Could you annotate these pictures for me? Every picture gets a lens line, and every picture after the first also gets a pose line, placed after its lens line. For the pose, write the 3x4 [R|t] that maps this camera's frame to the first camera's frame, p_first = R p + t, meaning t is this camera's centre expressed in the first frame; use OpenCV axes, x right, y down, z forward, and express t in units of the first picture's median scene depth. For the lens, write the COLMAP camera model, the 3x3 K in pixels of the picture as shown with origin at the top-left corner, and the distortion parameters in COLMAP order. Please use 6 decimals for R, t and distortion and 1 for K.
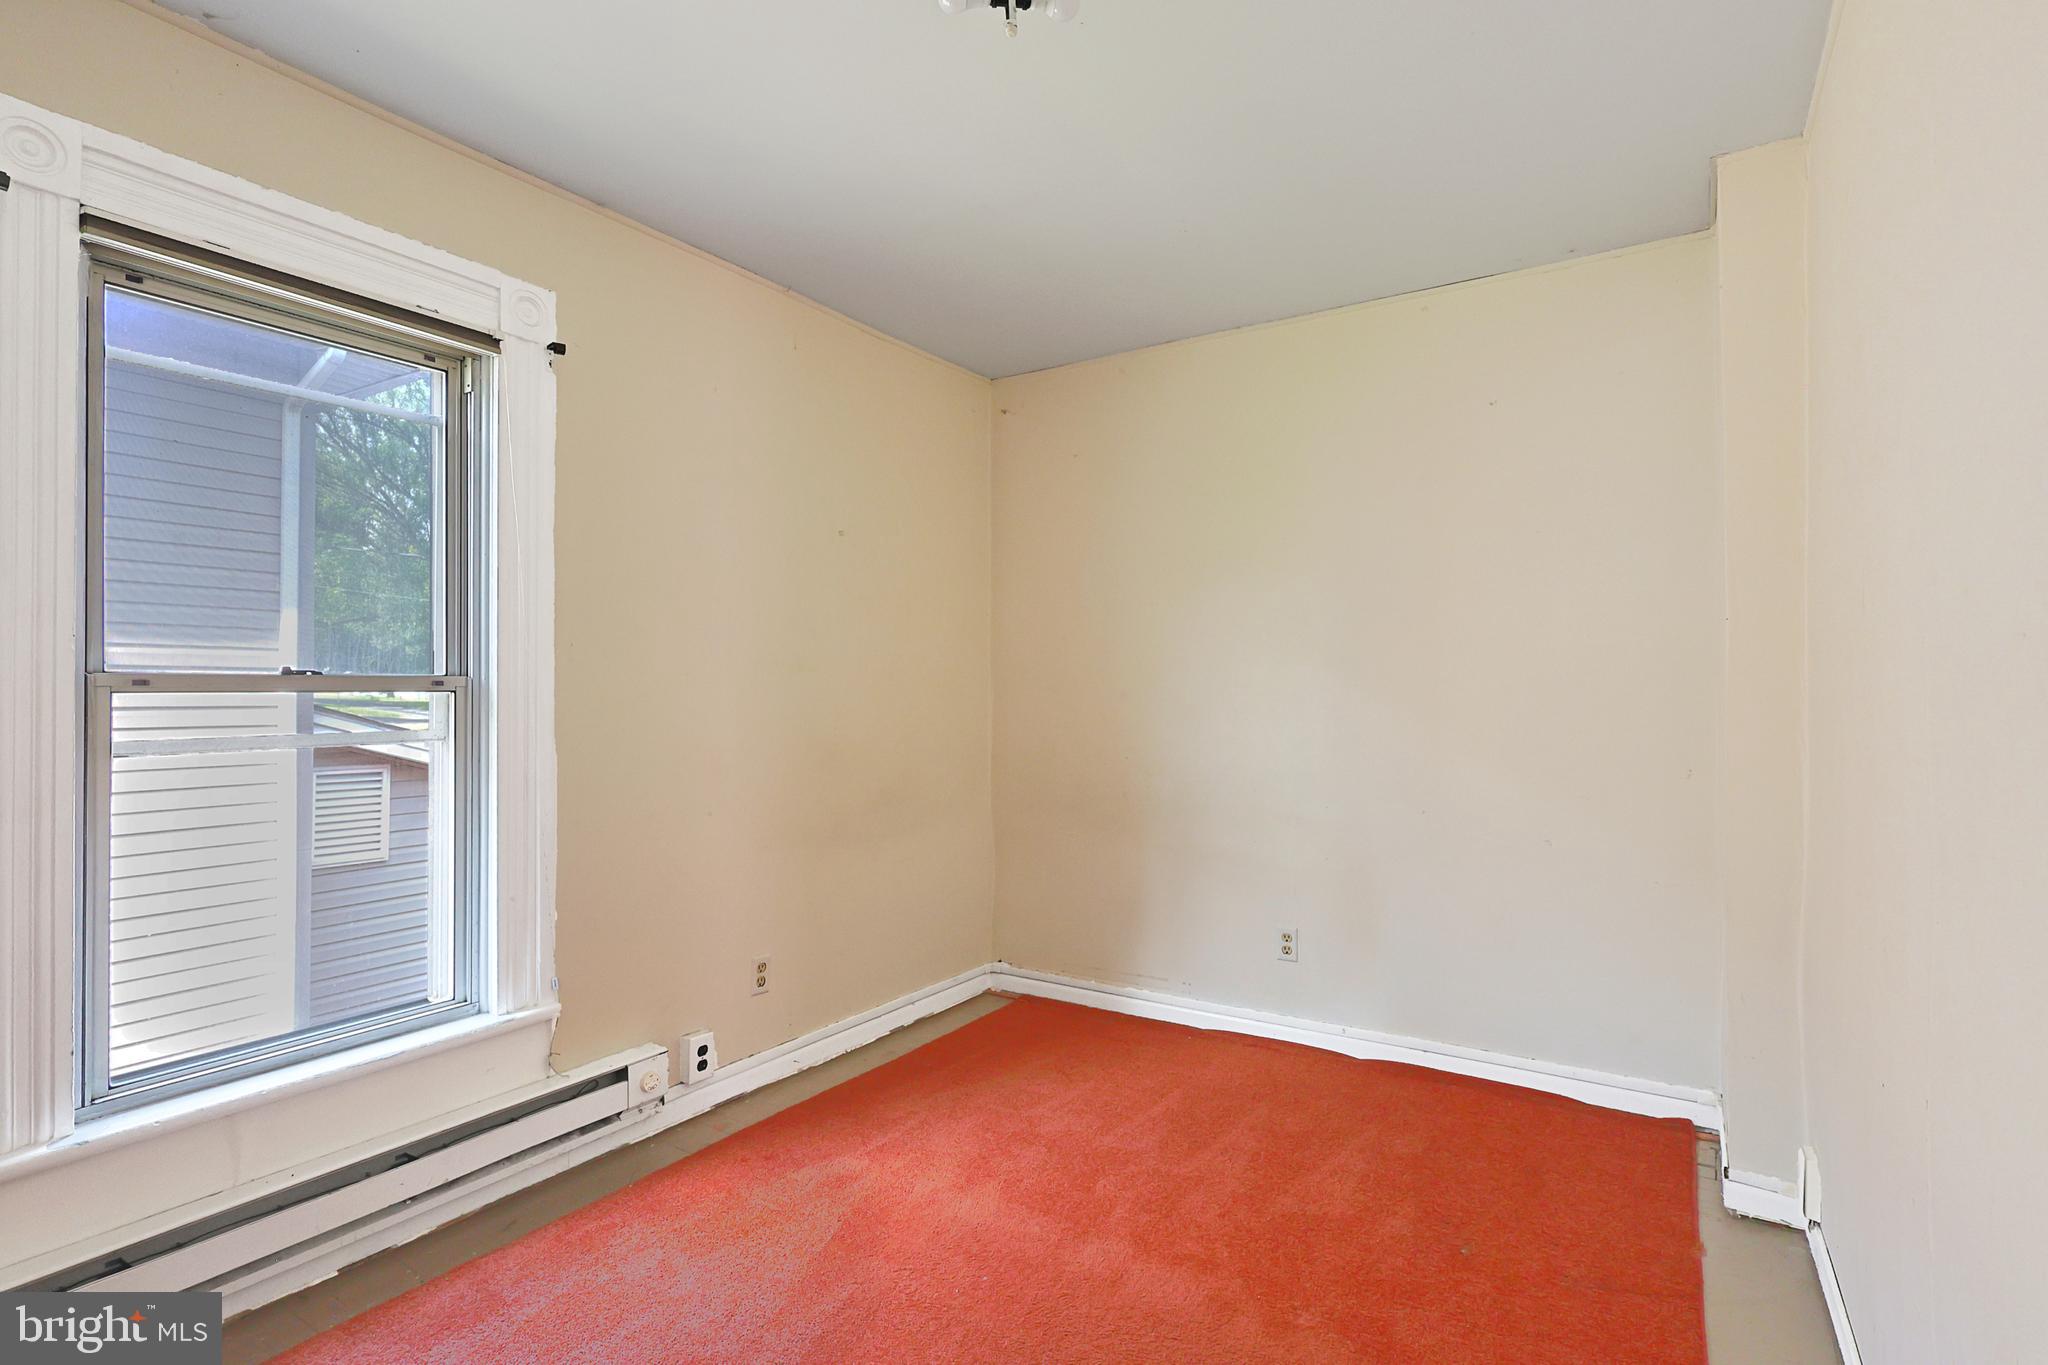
lens RADIAL K [[998.7, 0, 1017.7], [0, 998.7, 681.6], [0, 0, 1]] dist [-0.000879, -0.000613]
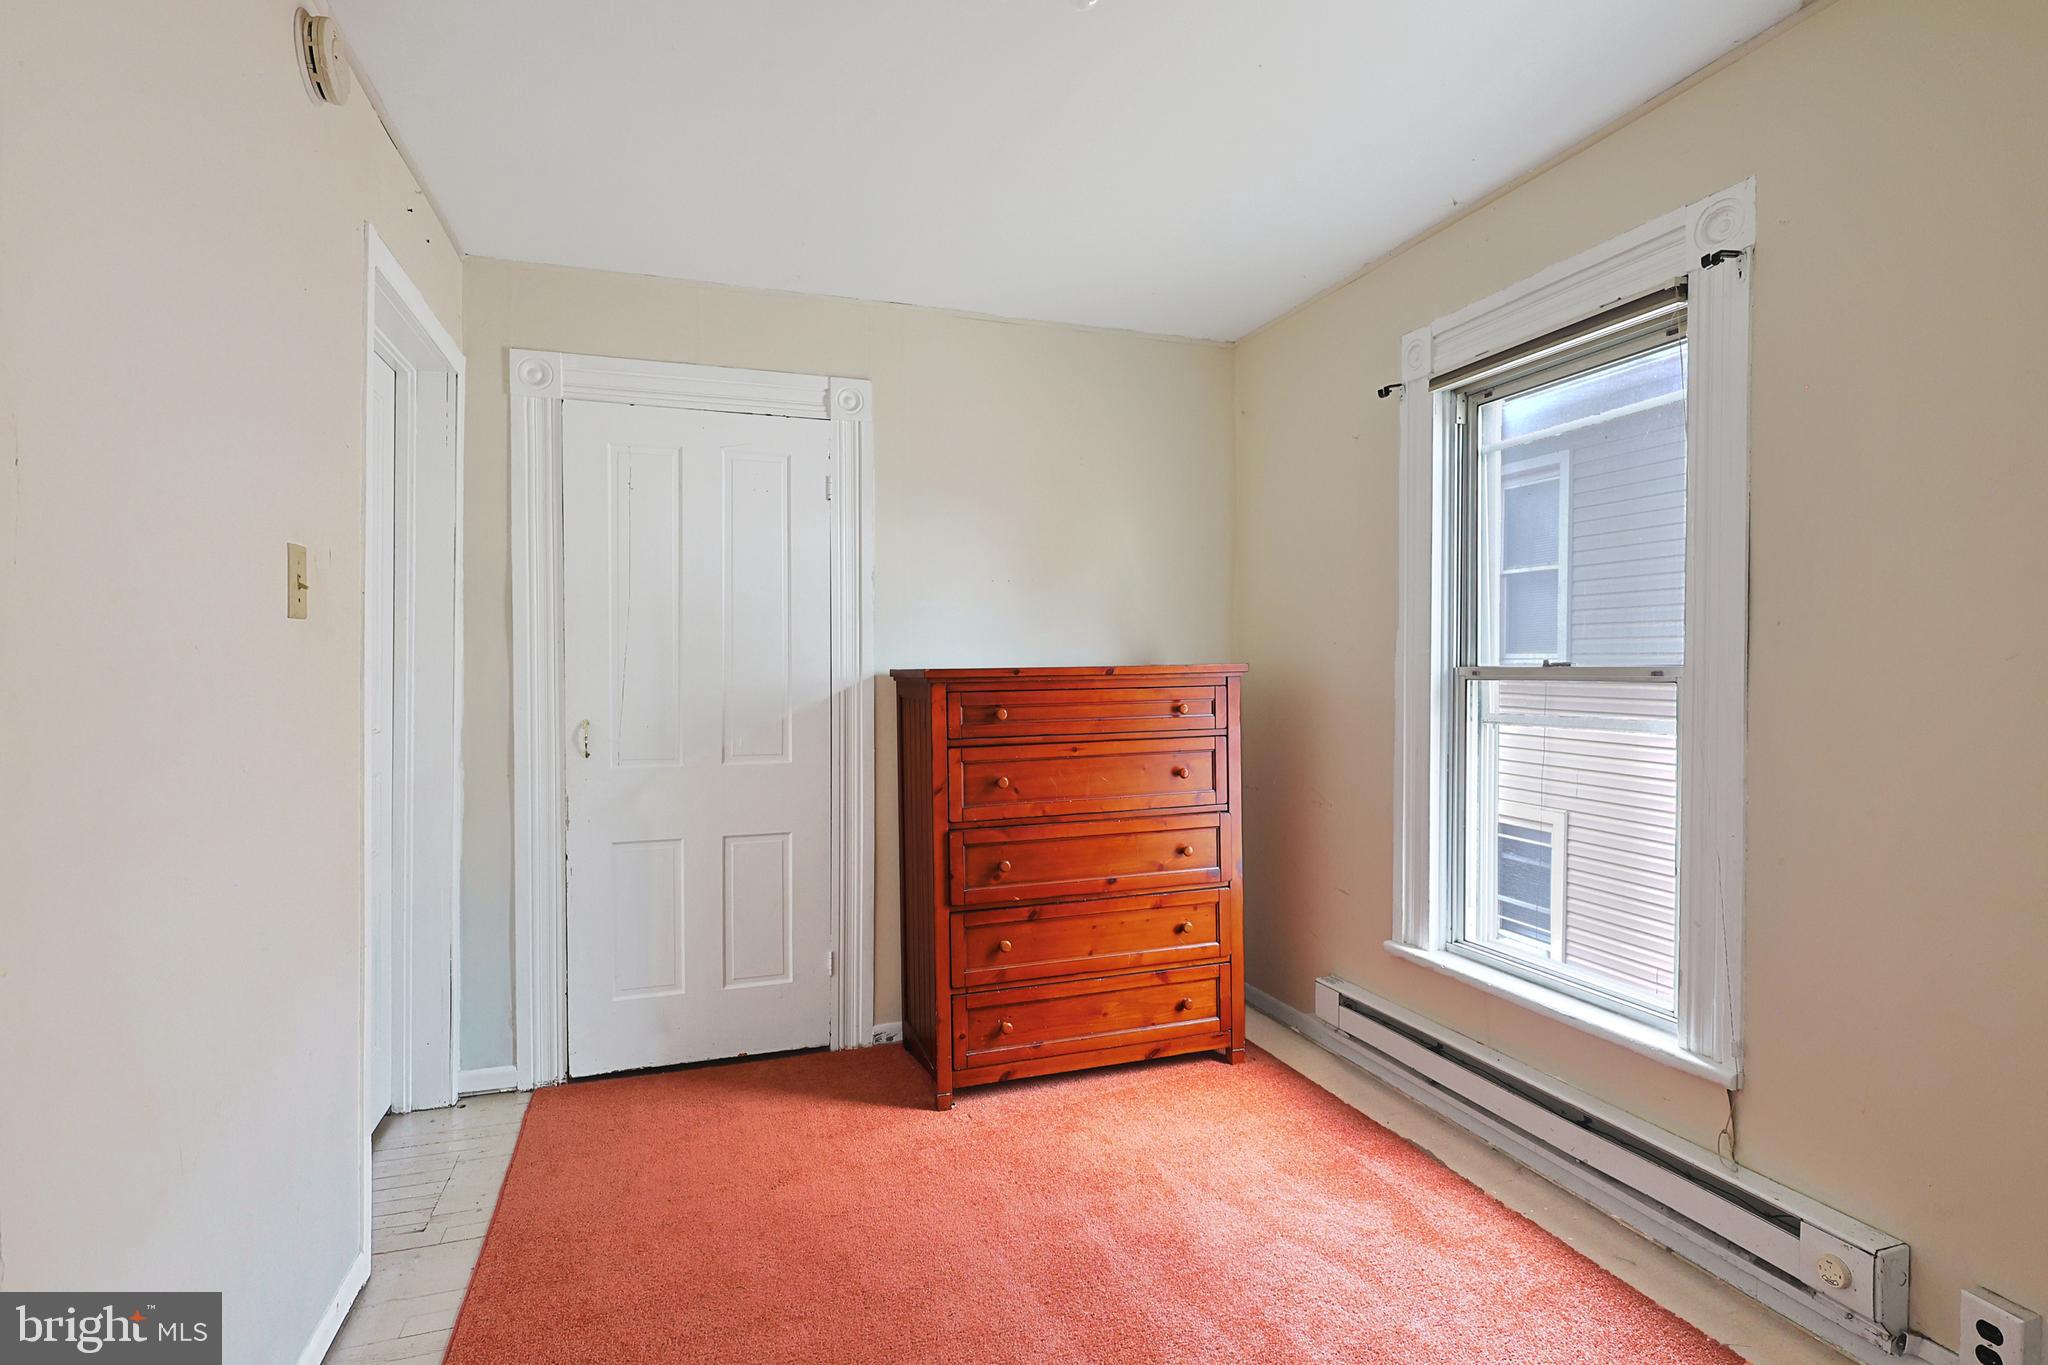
lens RADIAL K [[998.7, 0, 1017.7], [0, 998.7, 681.6], [0, 0, 1]] dist [-0.000879, -0.000613]
pose [[-0.620195, 0.001817, -0.784446, 0.552155], [-0.000904, 0.999995, 0.003030, 0.007439], [0.784447, 0.002589, -0.620190, 1.115723]]
